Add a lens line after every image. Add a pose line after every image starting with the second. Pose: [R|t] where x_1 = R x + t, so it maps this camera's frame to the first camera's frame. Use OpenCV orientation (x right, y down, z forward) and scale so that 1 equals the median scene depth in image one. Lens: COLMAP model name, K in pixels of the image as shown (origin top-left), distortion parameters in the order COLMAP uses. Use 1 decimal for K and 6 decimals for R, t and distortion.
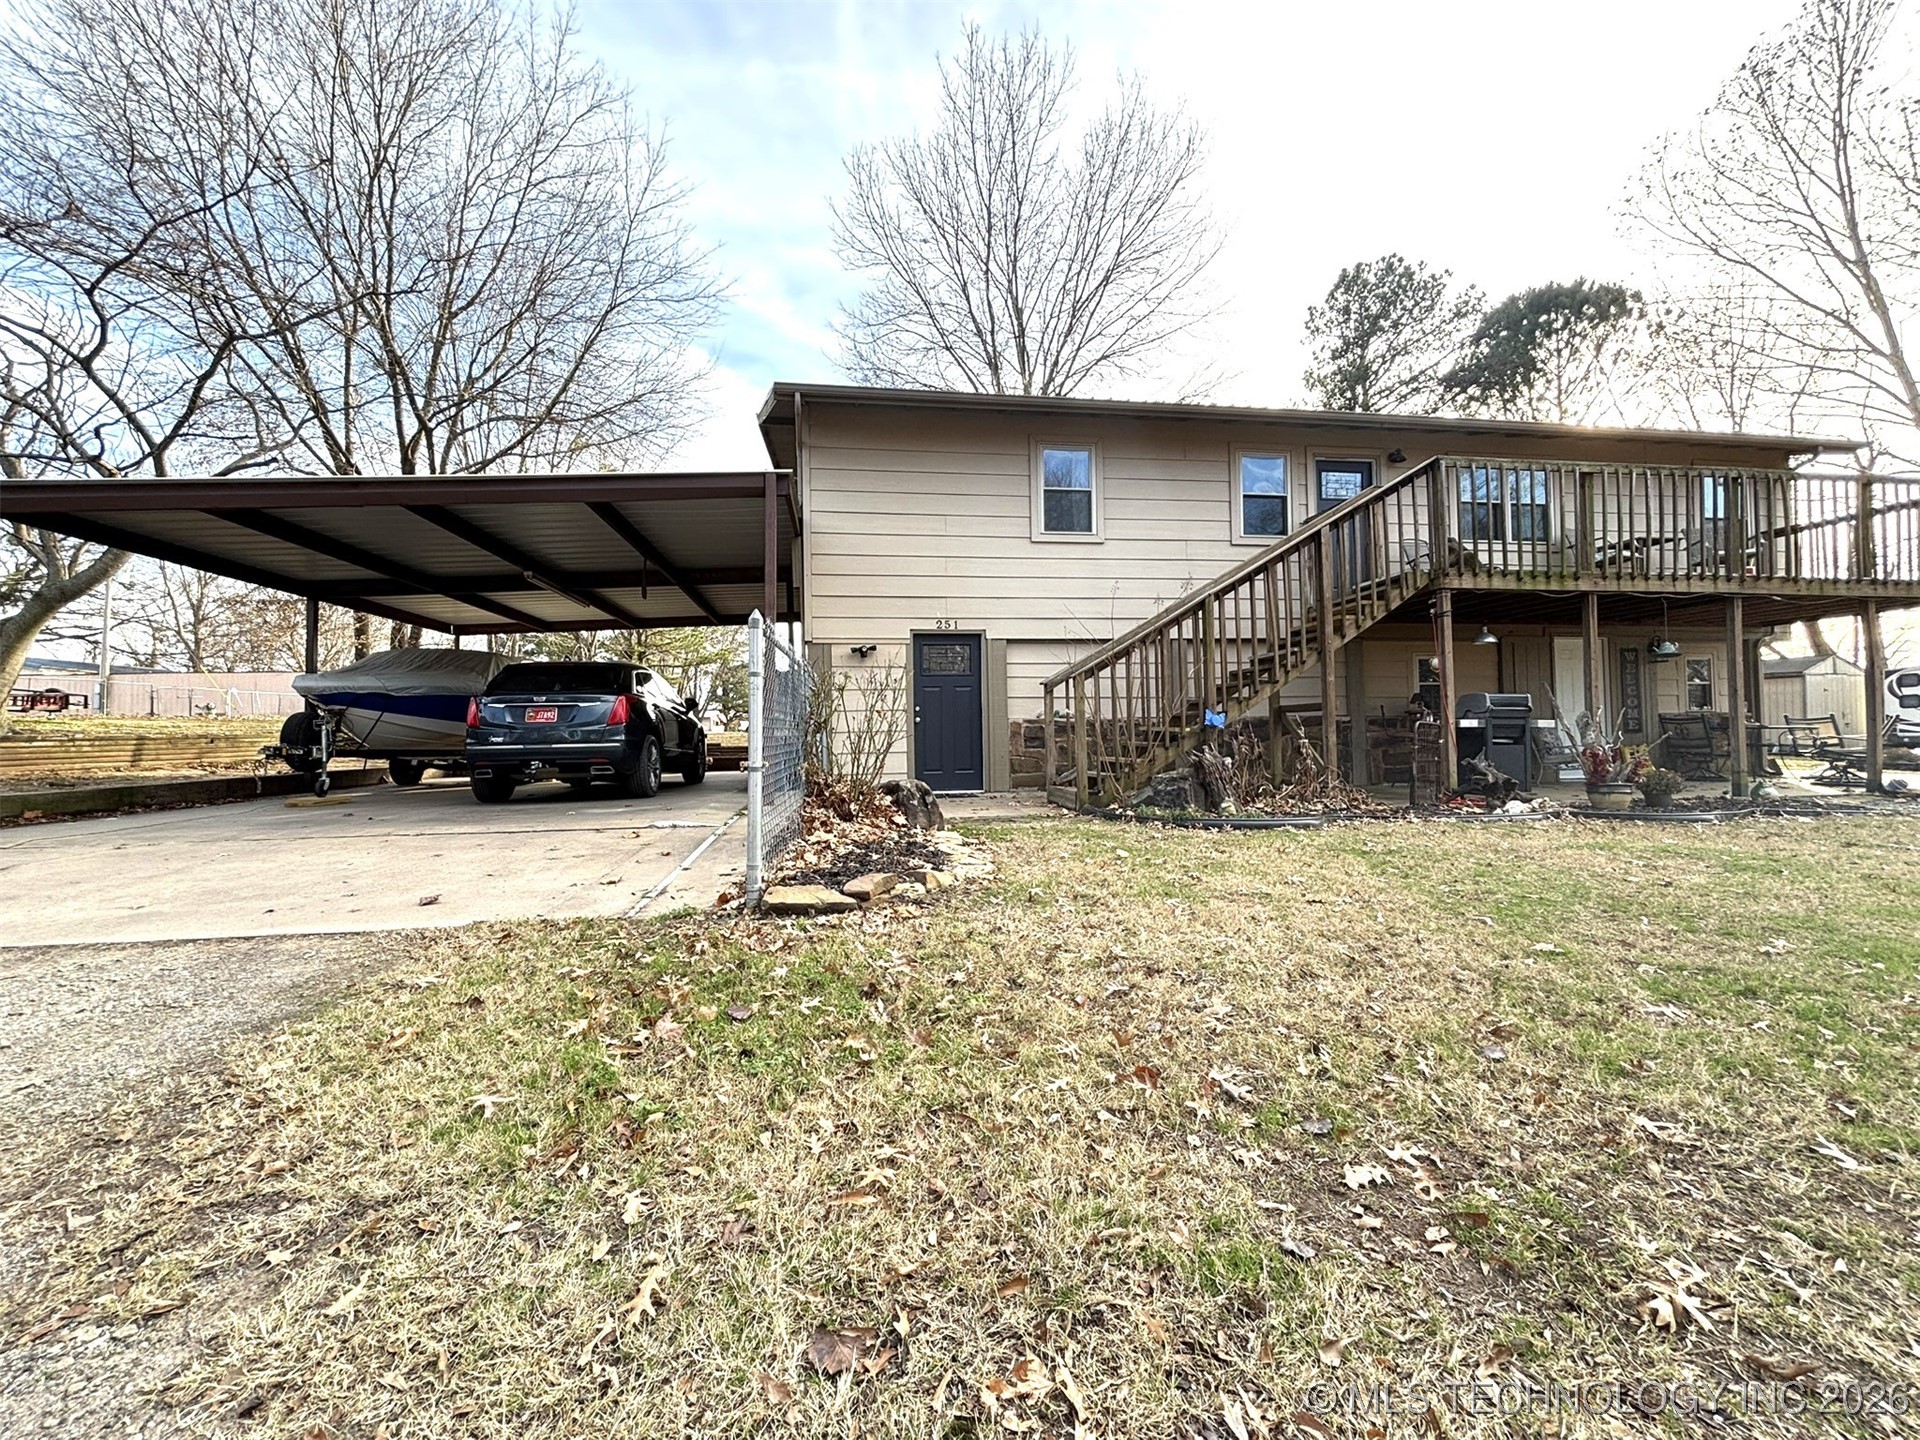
lens RADIAL K [[771.1, 0, 971.3], [0, 771.1, 716.1], [0, 0, 1]] dist [0.001004, -0.001029]
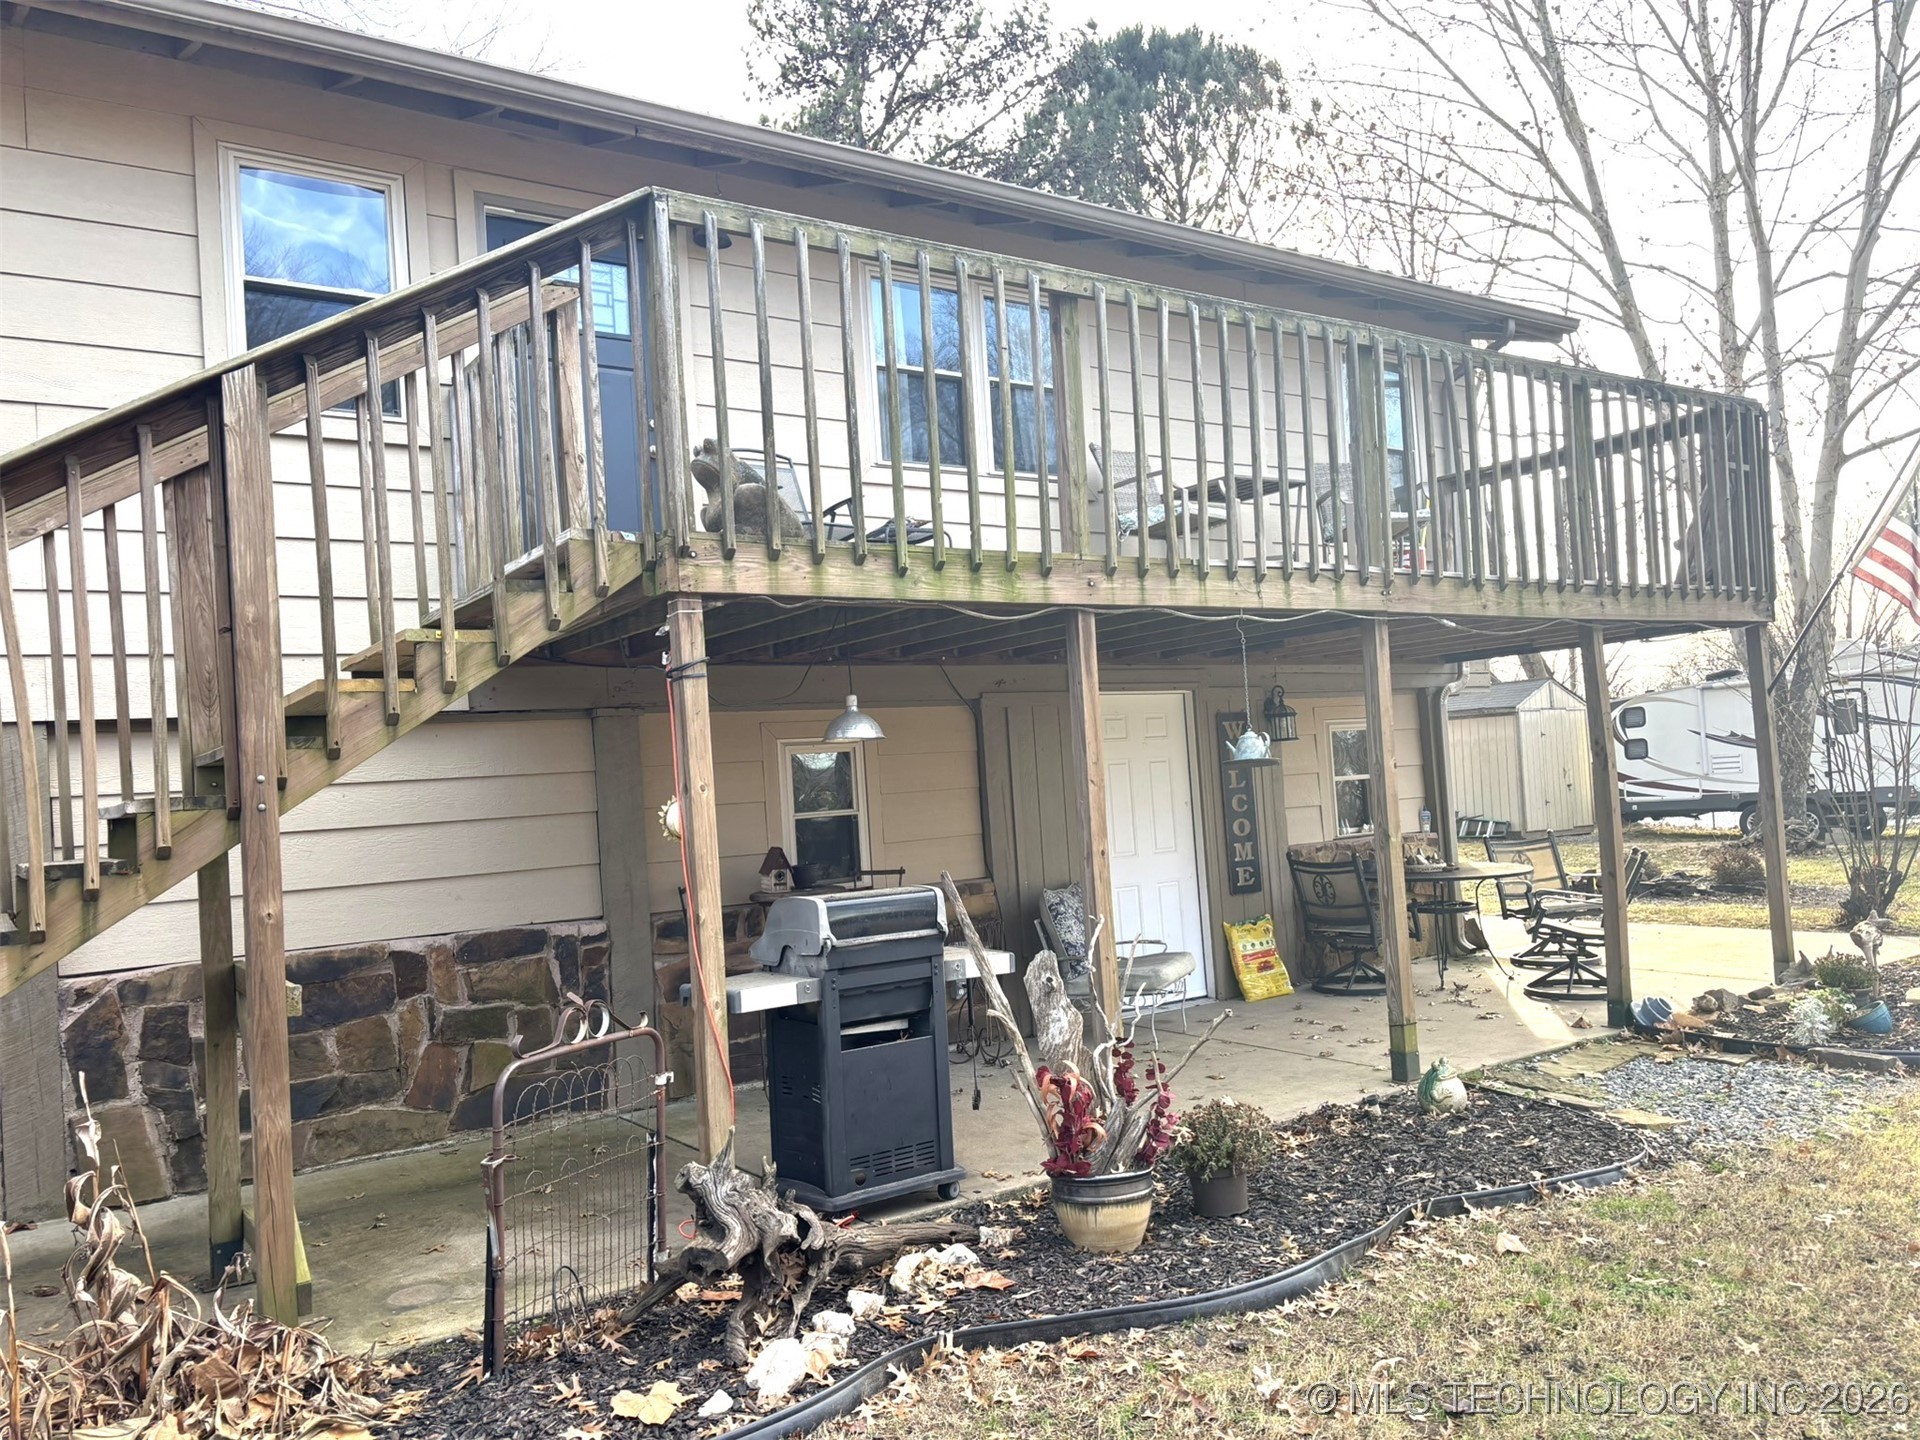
lens RADIAL K [[1455.7, 0, 956.7], [0, 1455.7, 726.5], [0, 0, 1]] dist [0.002899, 0.005152]
pose [[0.898920, -0.023614, 0.437476, 0.327515], [0.038496, 0.998941, -0.025181, -0.065154], [-0.436418, 0.039476, 0.898877, 0.288197]]
